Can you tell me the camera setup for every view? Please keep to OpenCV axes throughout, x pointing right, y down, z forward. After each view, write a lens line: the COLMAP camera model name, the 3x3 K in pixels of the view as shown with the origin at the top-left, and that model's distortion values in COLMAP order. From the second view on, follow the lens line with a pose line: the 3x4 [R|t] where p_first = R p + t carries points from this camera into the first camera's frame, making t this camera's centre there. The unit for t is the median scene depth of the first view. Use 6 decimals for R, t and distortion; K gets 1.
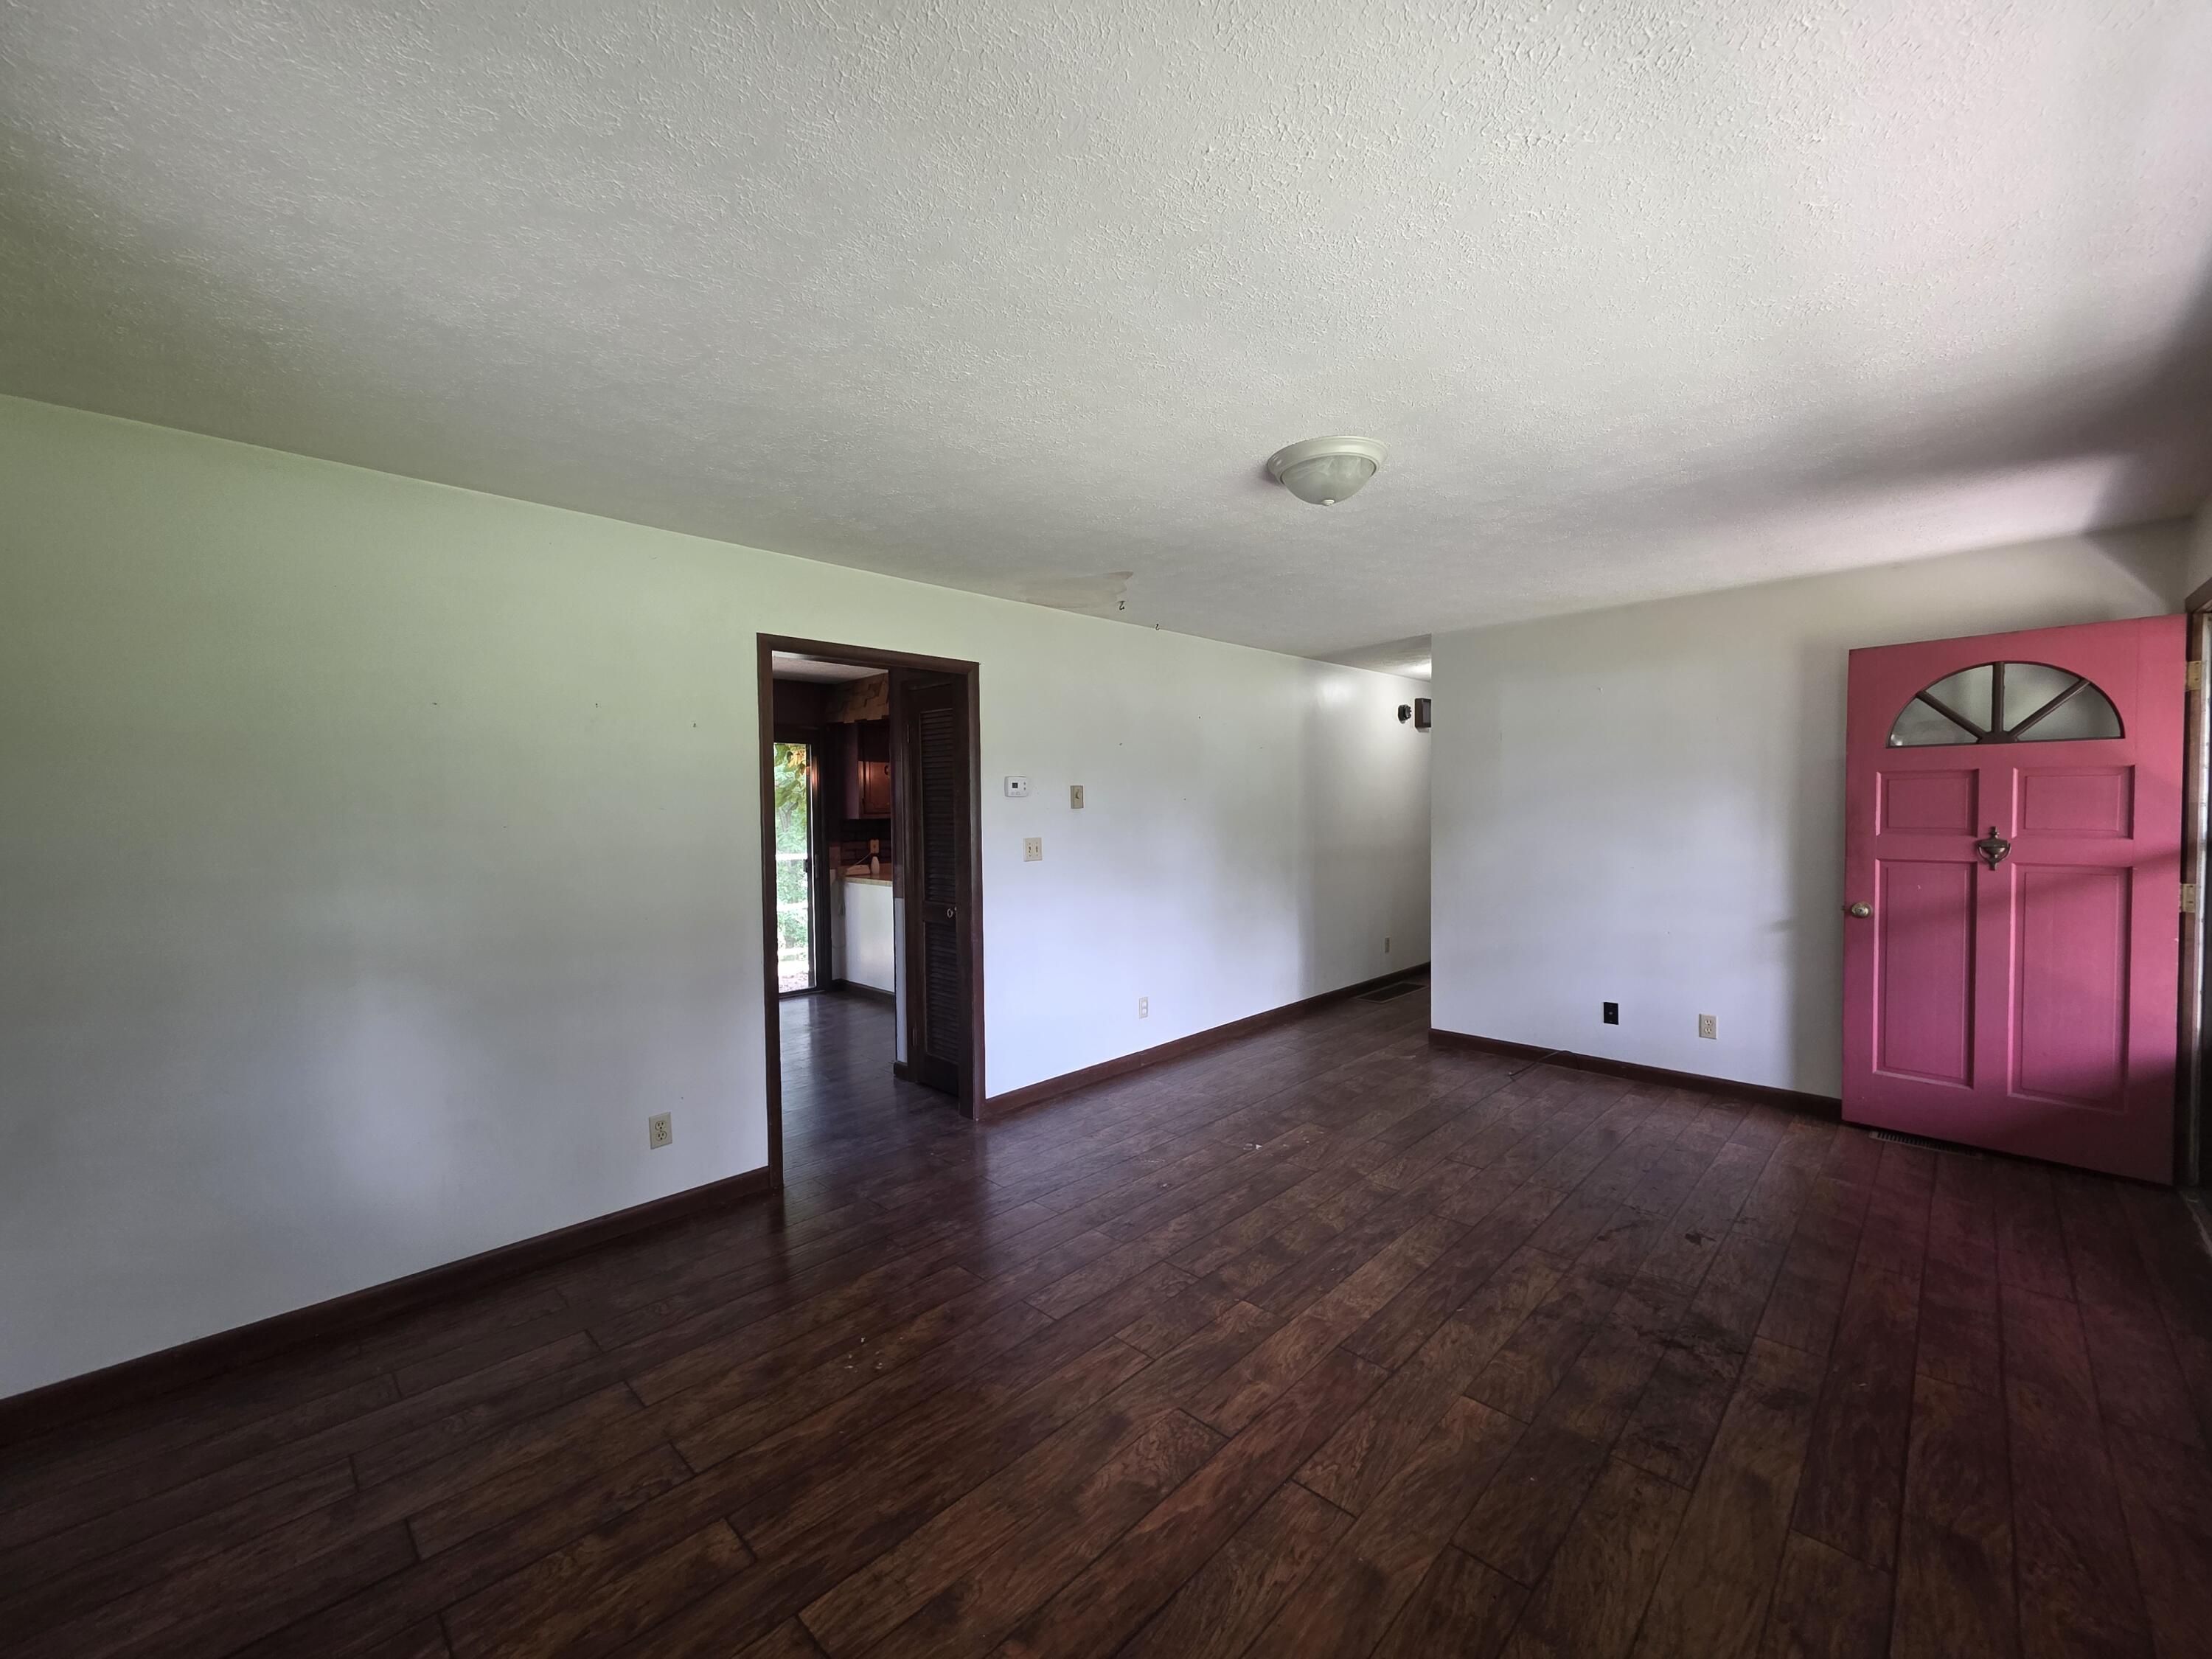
lens RADIAL K [[883.2, 0, 1096.9], [0, 883.2, 828.9], [0, 0, 1]] dist [0.002149, -0.000602]
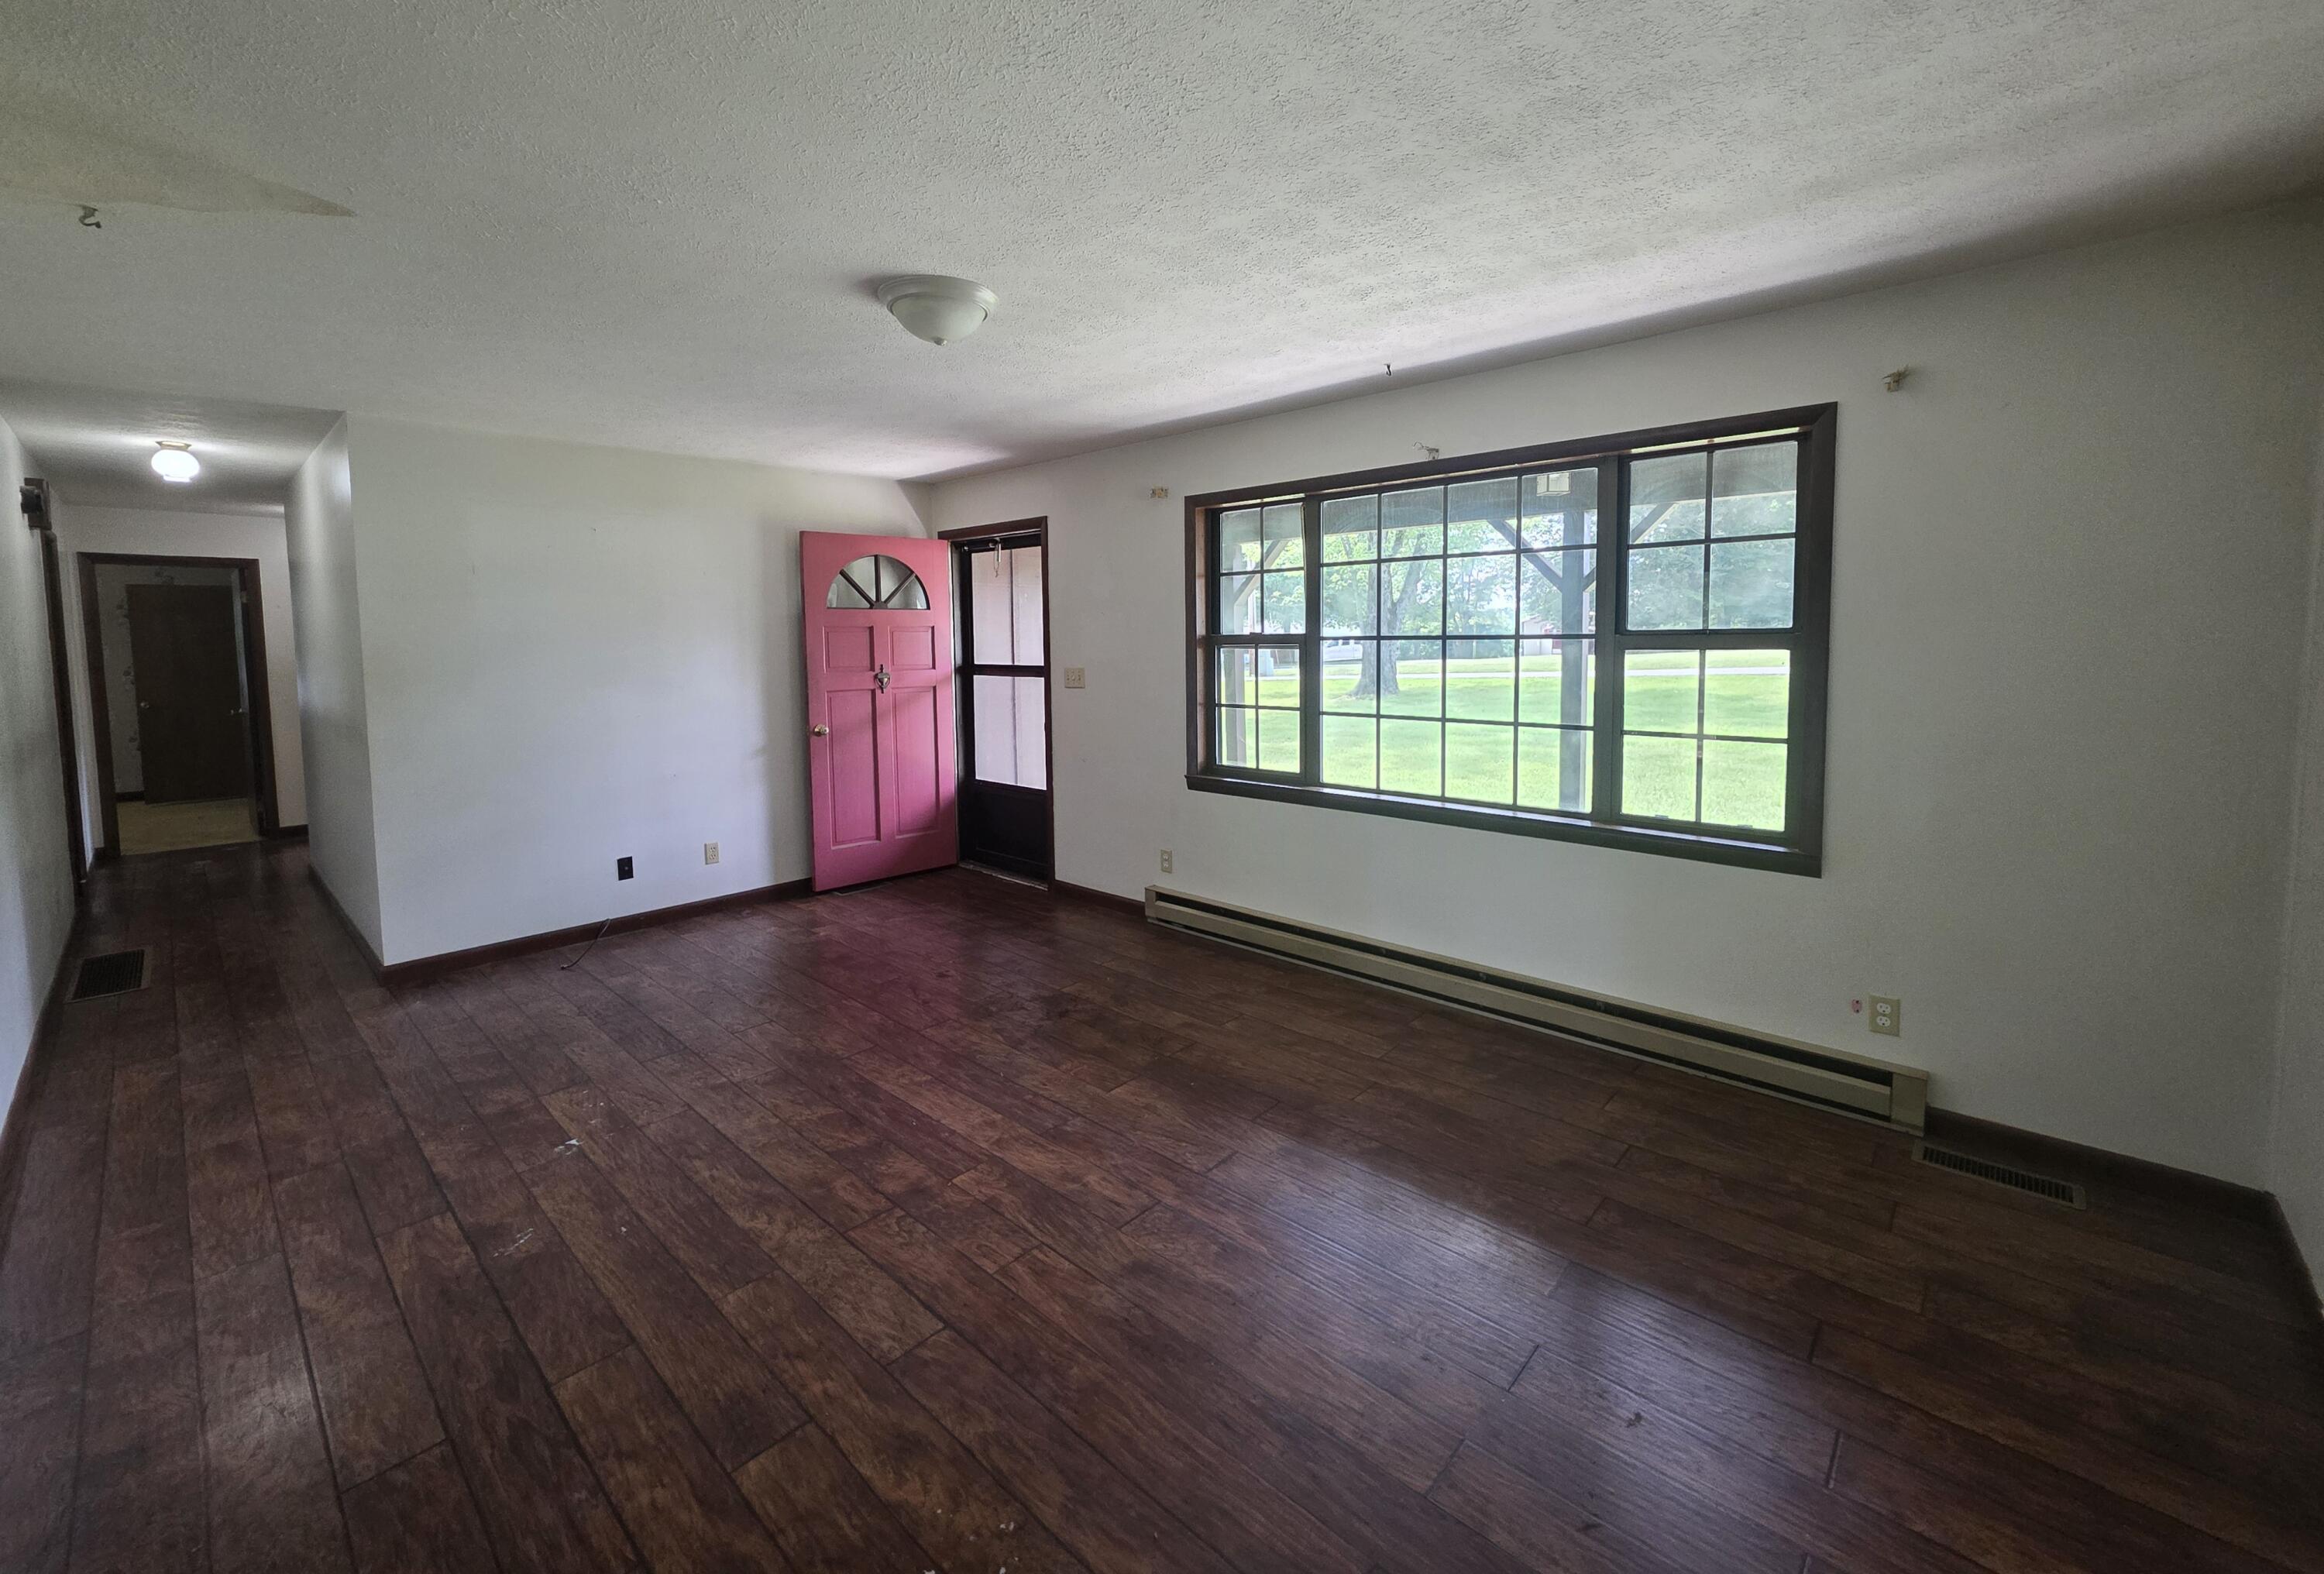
lens RADIAL K [[927.0, 0, 1152.7], [0, 927.0, 698.3], [0, 0, 1]] dist [-0.000351, -0.000136]
pose [[-0.027925, -0.054189, 0.998140, -0.760186], [0.039673, 0.997683, 0.055274, -0.018497], [-0.998822, 0.041143, -0.025711, 0.763054]]
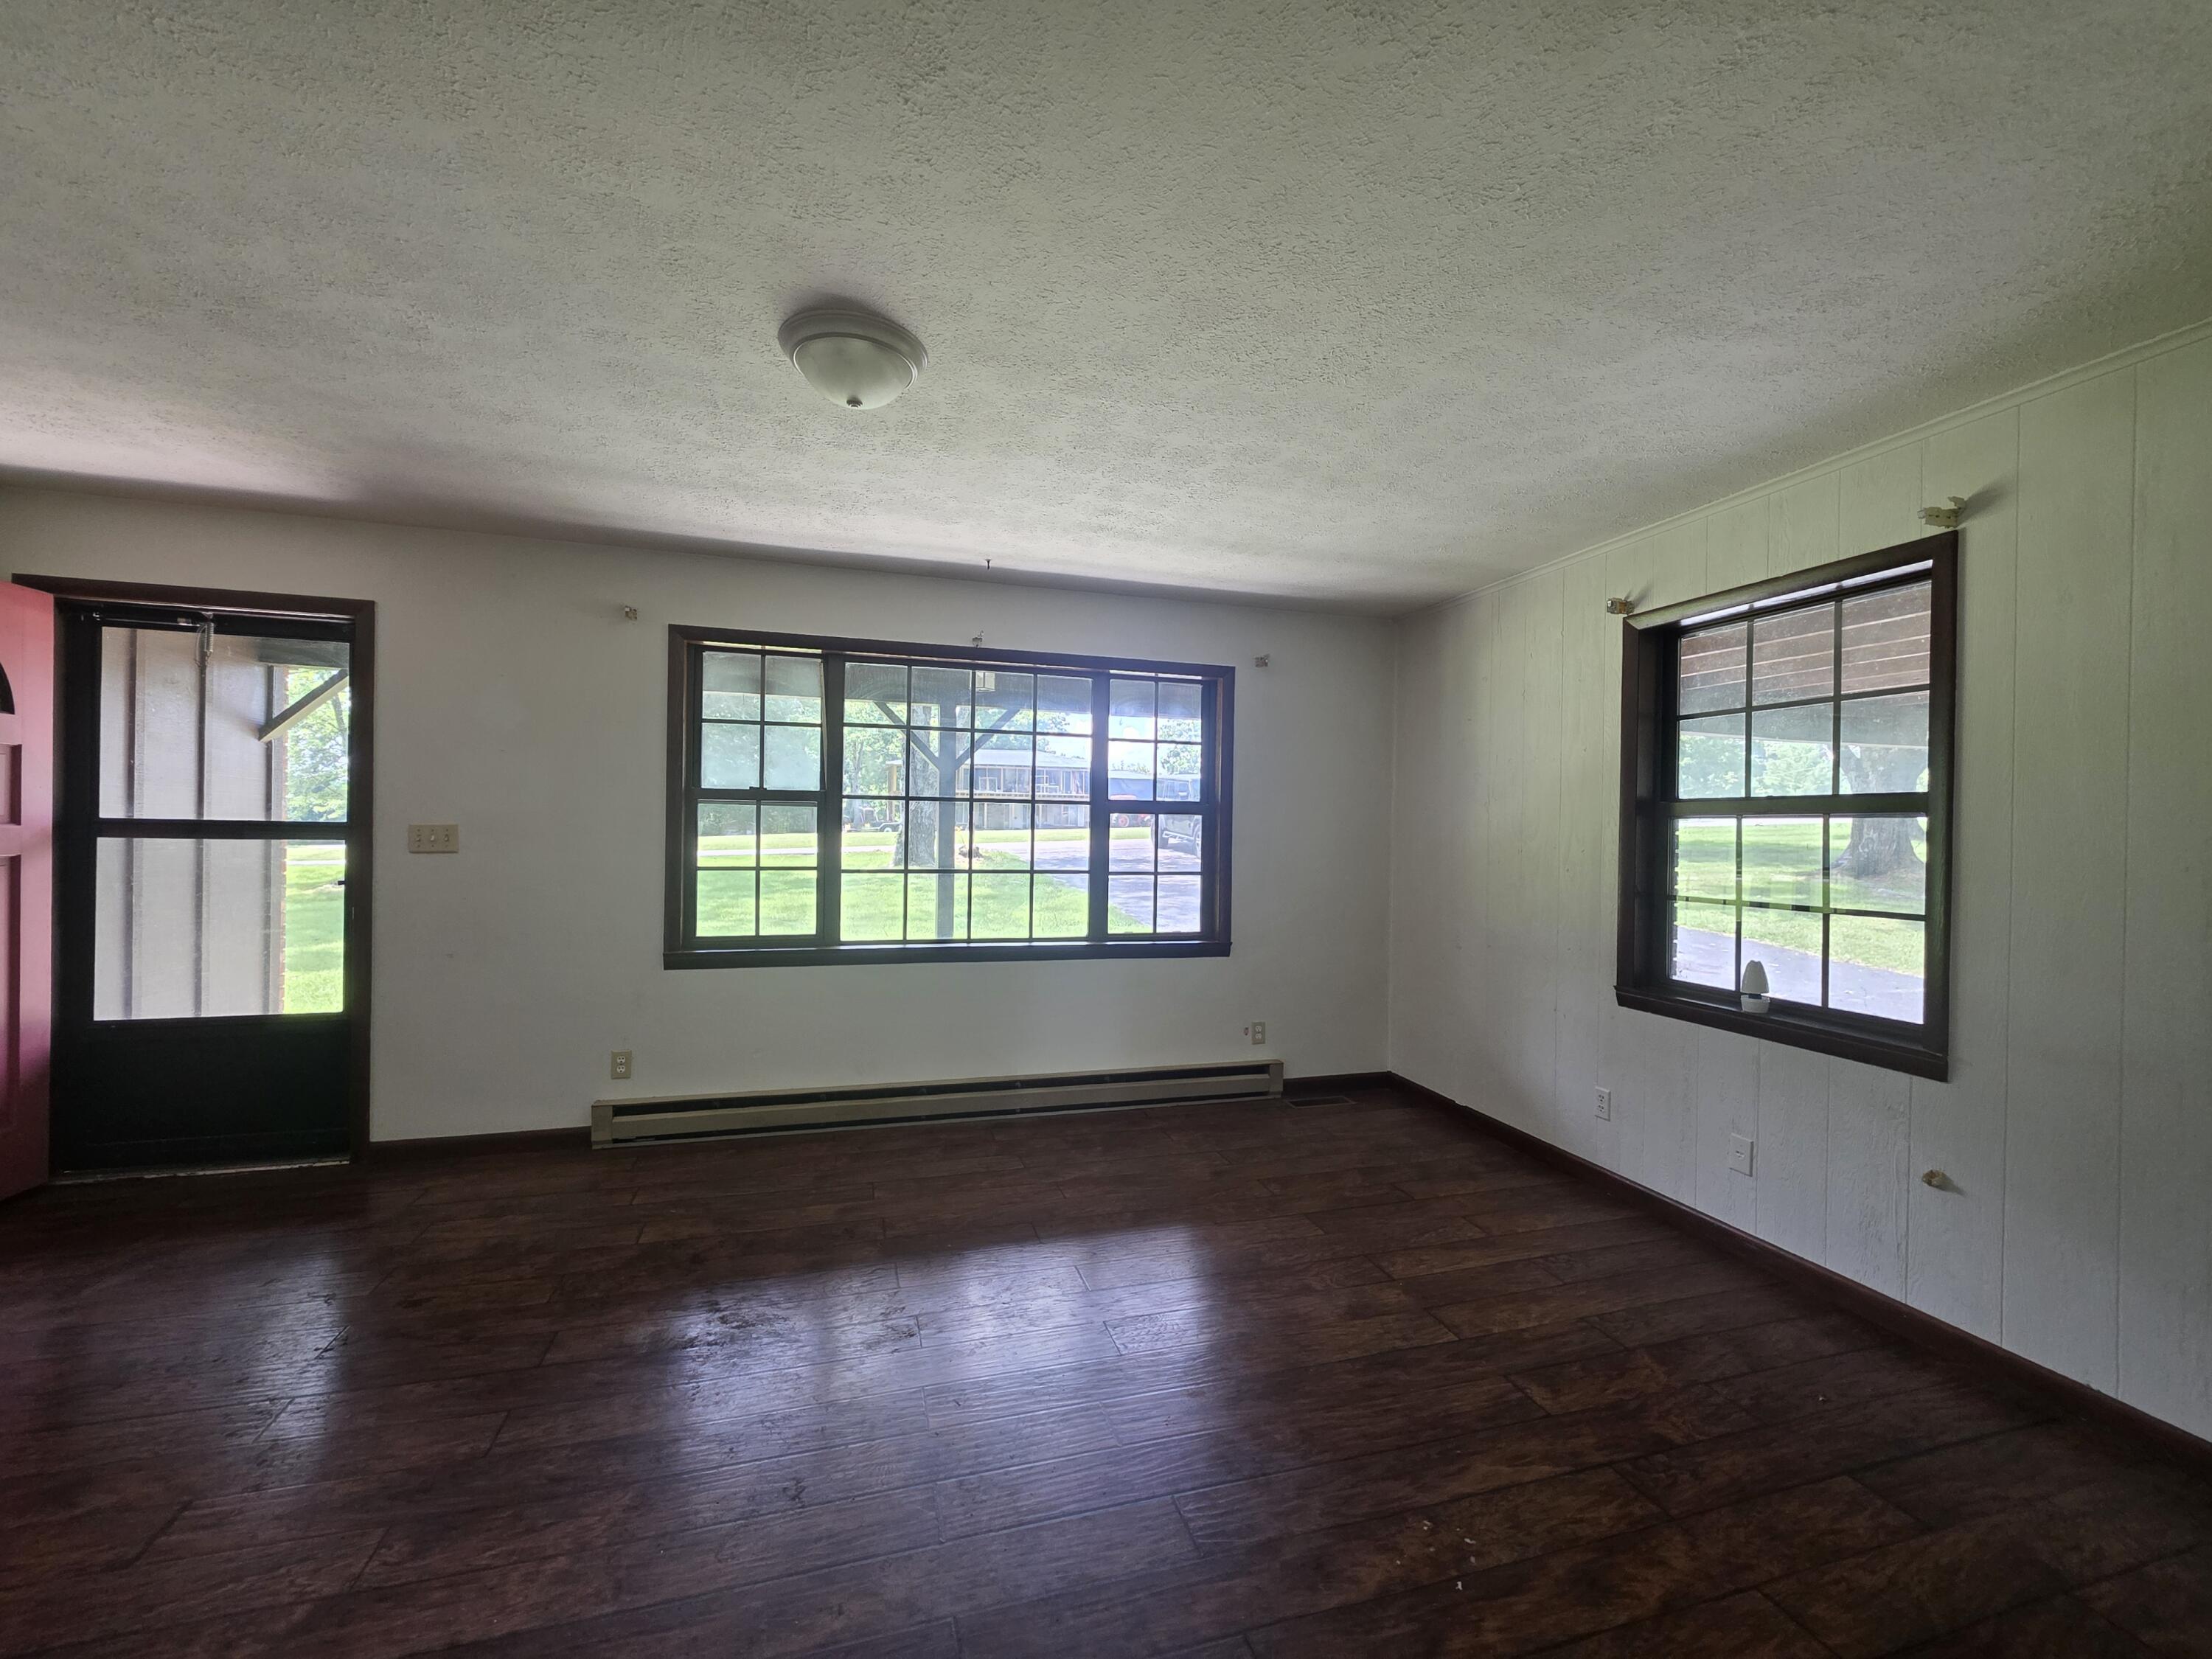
lens RADIAL K [[883.2, 0, 1096.9], [0, 883.2, 828.9], [0, 0, 1]] dist [0.002149, -0.000602]
pose [[-0.872893, -0.003386, 0.487901, -0.313571], [0.007137, 0.999780, 0.019707, 0.006026], [-0.487860, 0.020684, -0.872677, 1.521473]]
